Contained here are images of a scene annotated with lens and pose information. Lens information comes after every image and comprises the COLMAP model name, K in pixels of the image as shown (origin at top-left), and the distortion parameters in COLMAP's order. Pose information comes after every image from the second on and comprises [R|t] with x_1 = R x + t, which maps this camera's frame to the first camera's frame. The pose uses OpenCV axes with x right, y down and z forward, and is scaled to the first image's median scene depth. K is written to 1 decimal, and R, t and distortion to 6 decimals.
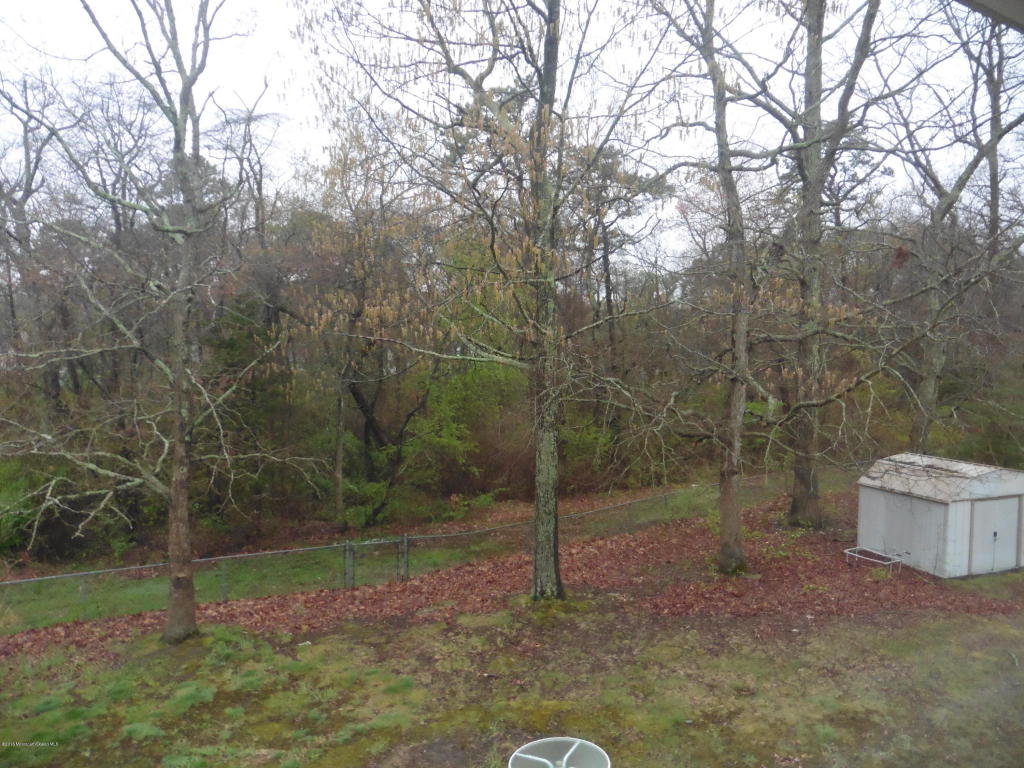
lens RADIAL K [[747.7, 0, 512.0], [0, 747.7, 384.0], [0, 0, 1]] dist [-0.060568, 0.049957]
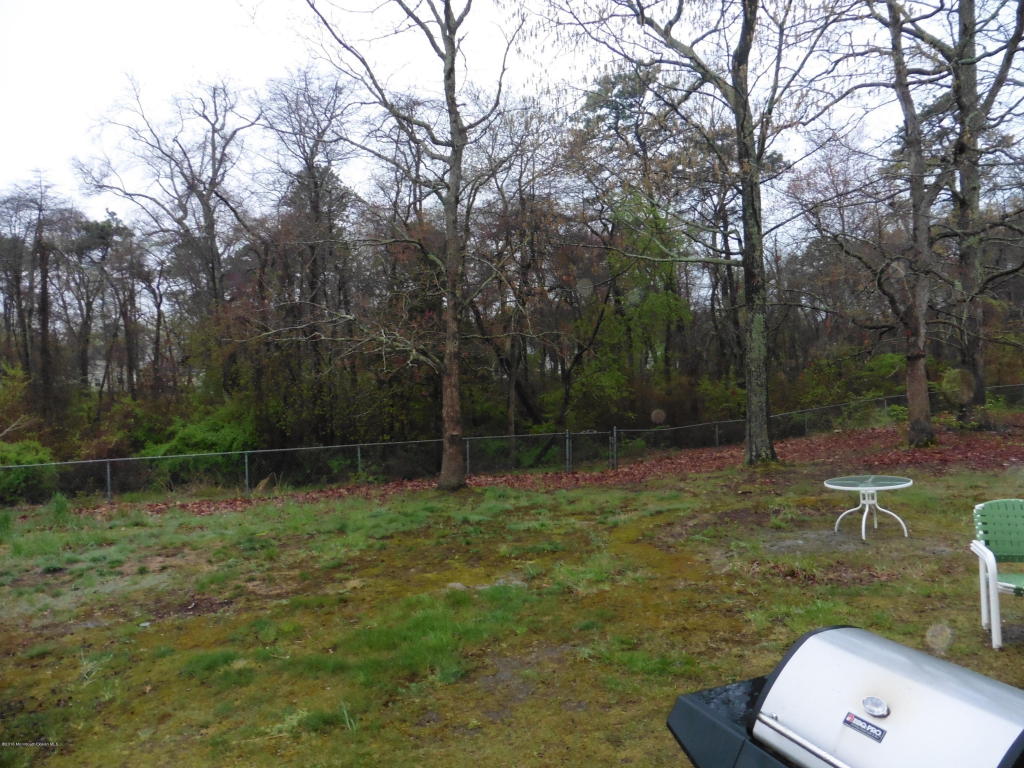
lens RADIAL K [[746.6, 0, 513.0], [0, 746.6, 382.3], [0, 0, 1]] dist [-0.067171, 0.054130]
pose [[0.994396, -0.022341, -0.103329, -0.208624], [0.019072, 0.999289, -0.032521, 0.197261], [0.103982, 0.030368, 0.994115, -0.158512]]
